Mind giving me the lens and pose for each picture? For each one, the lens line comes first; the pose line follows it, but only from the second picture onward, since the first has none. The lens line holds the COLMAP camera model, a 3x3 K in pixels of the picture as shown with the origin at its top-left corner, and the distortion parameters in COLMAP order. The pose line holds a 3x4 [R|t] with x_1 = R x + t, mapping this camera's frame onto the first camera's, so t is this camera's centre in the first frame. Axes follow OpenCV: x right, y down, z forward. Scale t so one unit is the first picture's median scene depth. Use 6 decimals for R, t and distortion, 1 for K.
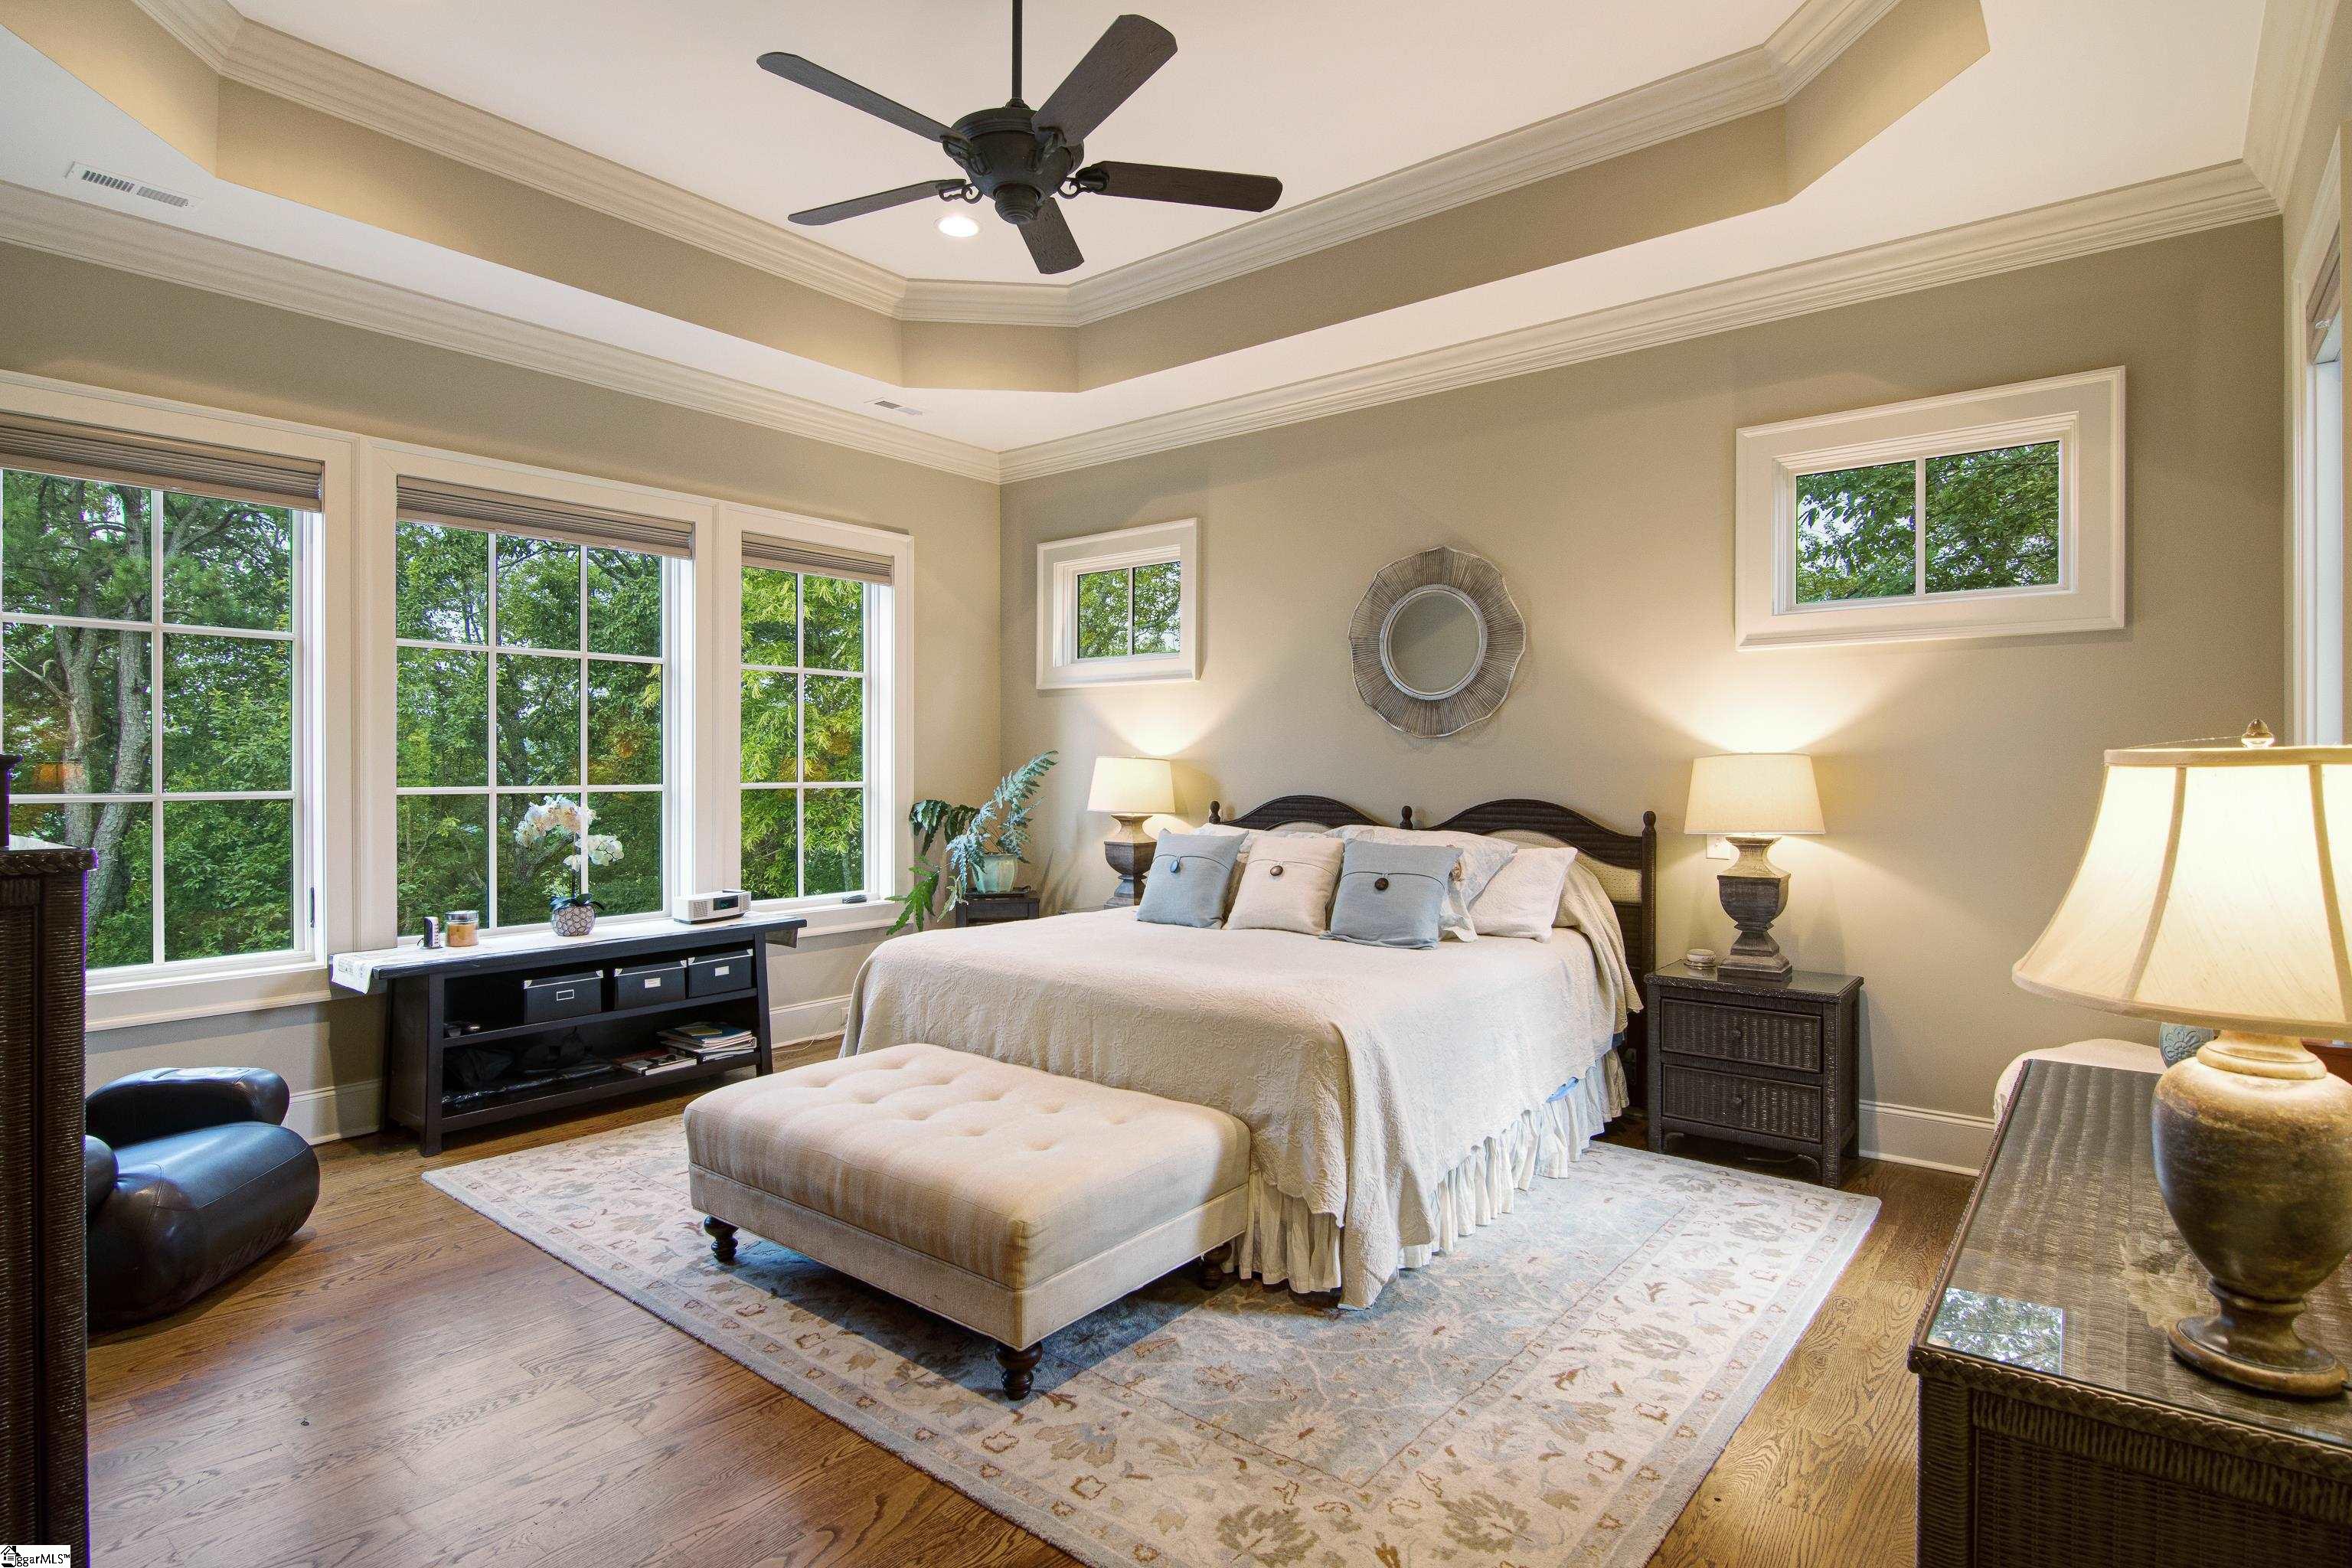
lens RADIAL K [[1195.4, 0, 1173.7], [0, 1195.4, 786.8], [0, 0, 1]] dist [0.011316, -0.011397]
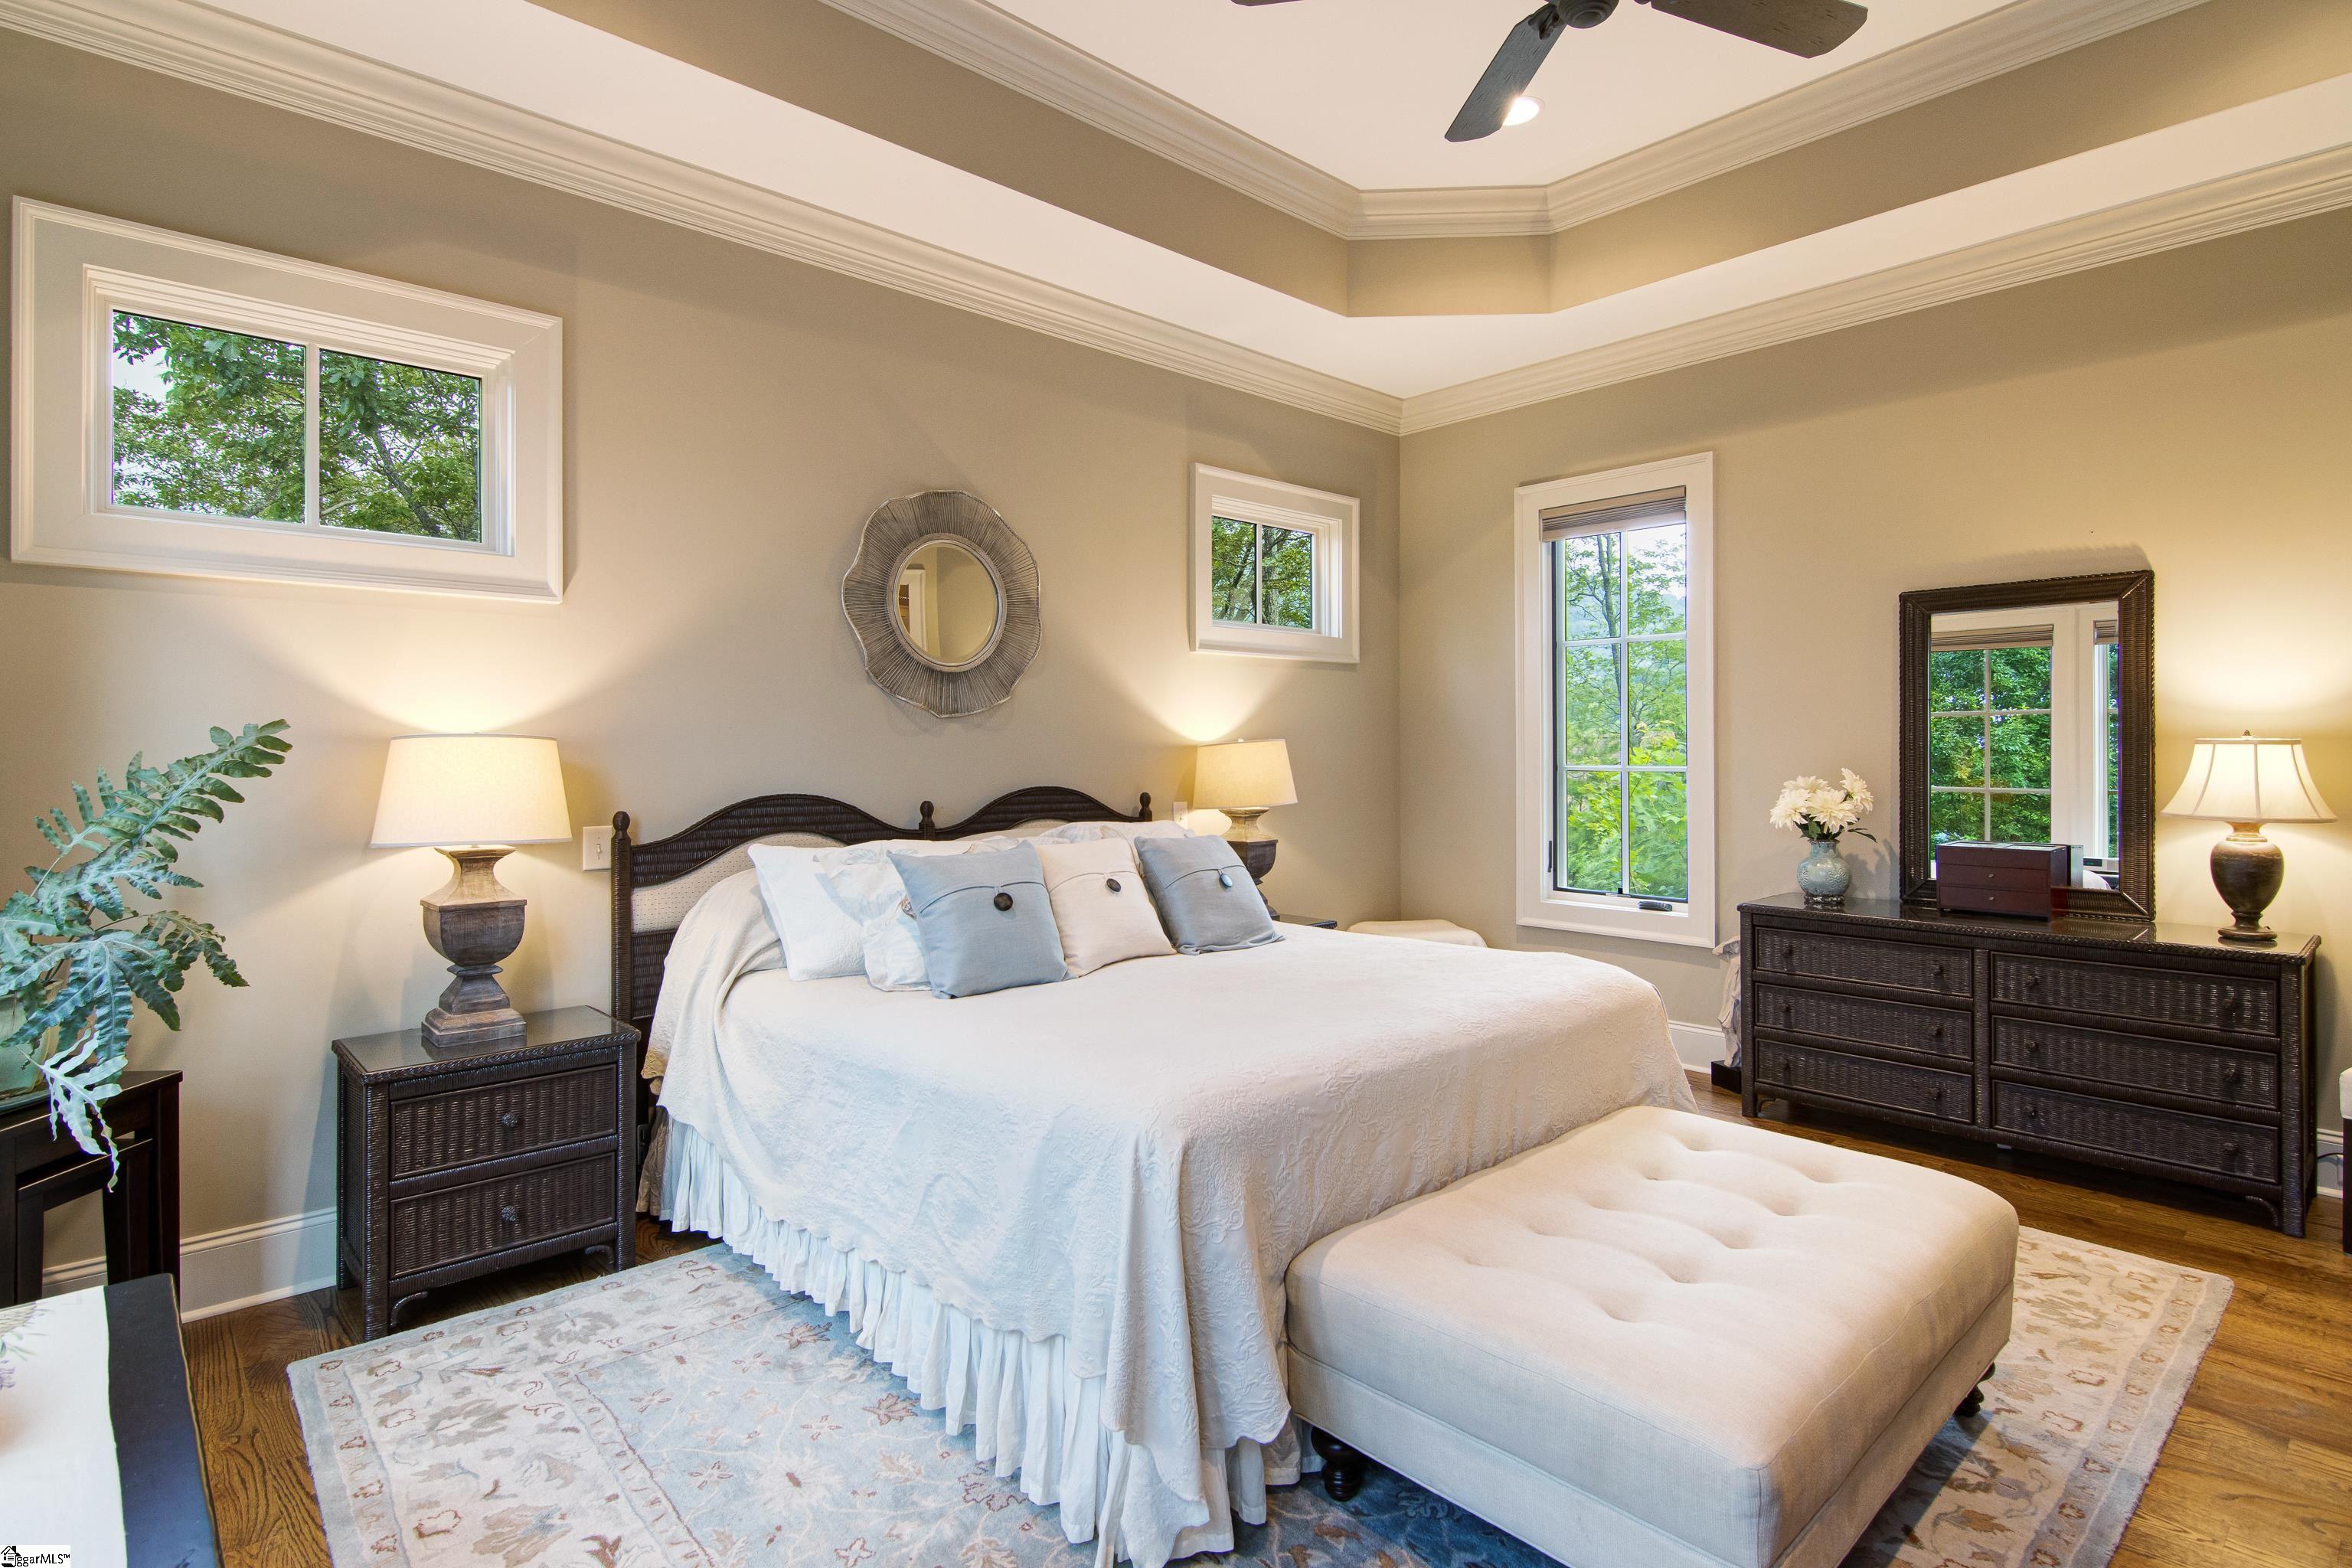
lens RADIAL K [[1195.4, 0, 1137.5], [0, 1195.4, 757.9], [0, 0, 1]] dist [0.011316, -0.011397]
pose [[0.157428, -0.003501, 0.987524, -0.663874], [0.021829, 0.999762, 0.000064, -0.011777], [-0.987289, 0.021546, 0.157467, 0.846375]]
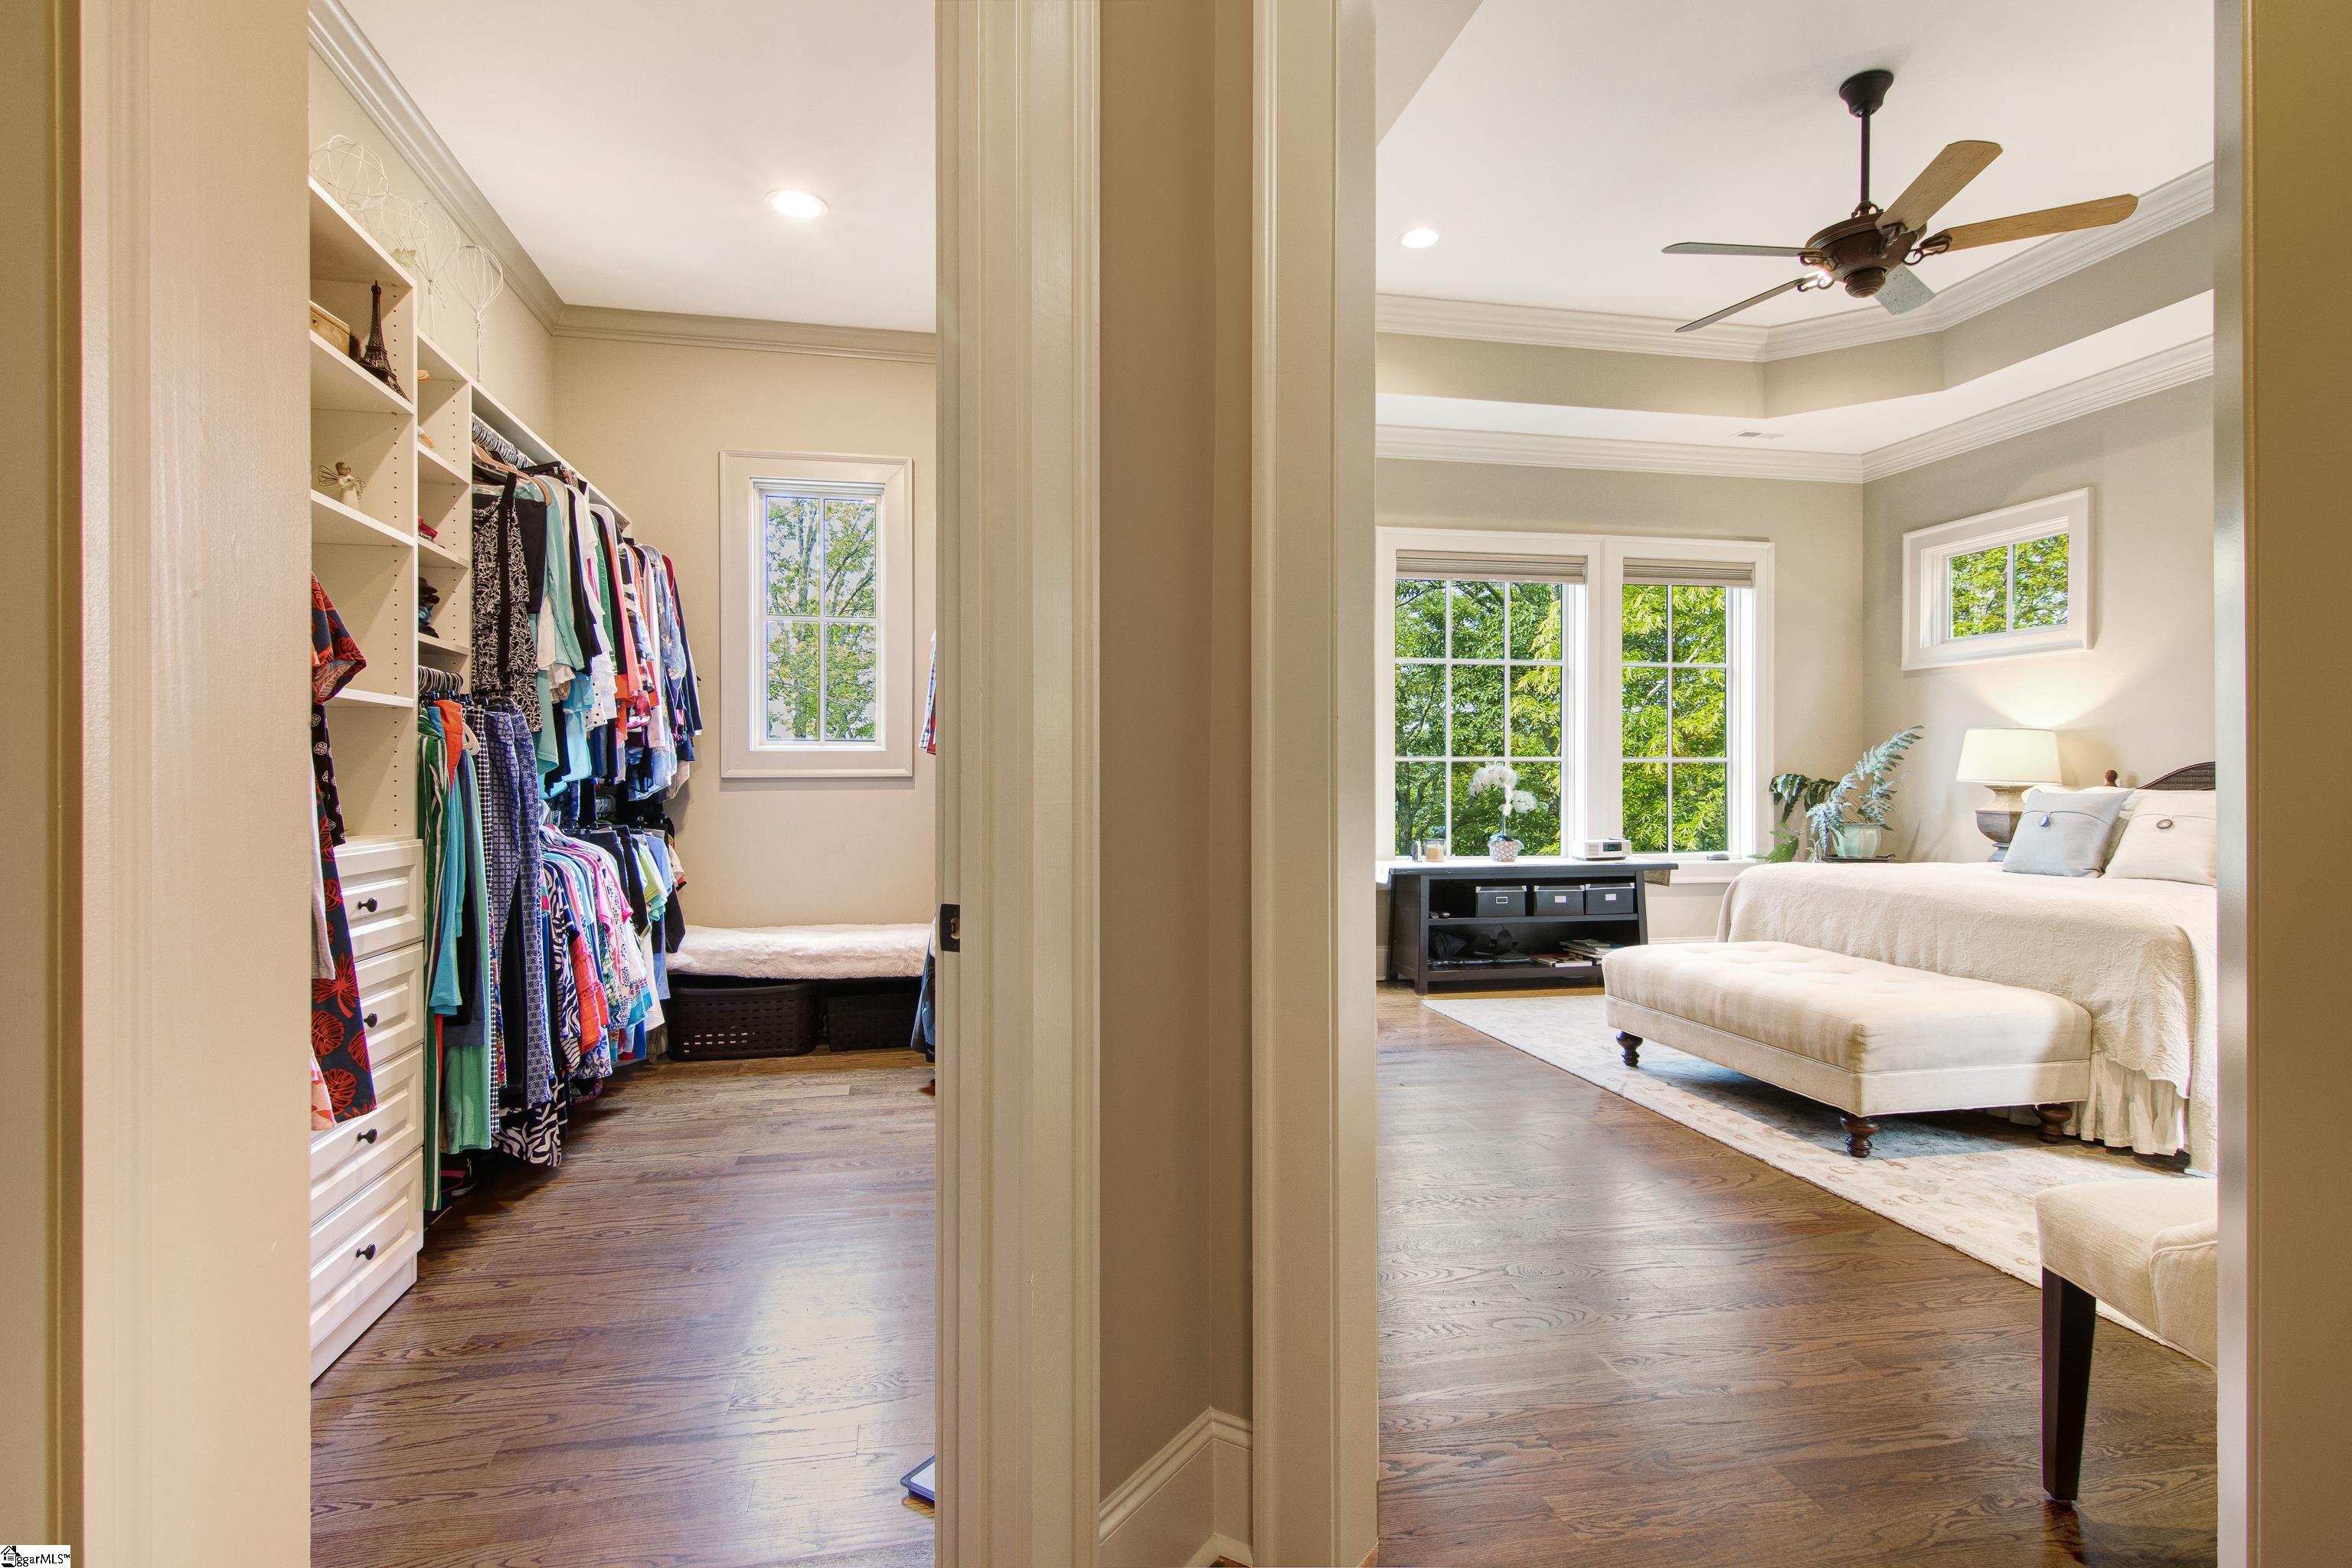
lens RADIAL K [[1195.4, 0, 1136.9], [0, 1195.4, 775.8], [0, 0, 1]] dist [0.011316, -0.011397]
pose [[0.764556, -0.004484, -0.644542, 0.073817], [-0.010958, 0.999741, -0.019953, 0.058328], [0.644464, 0.022318, 0.764309, -0.356282]]
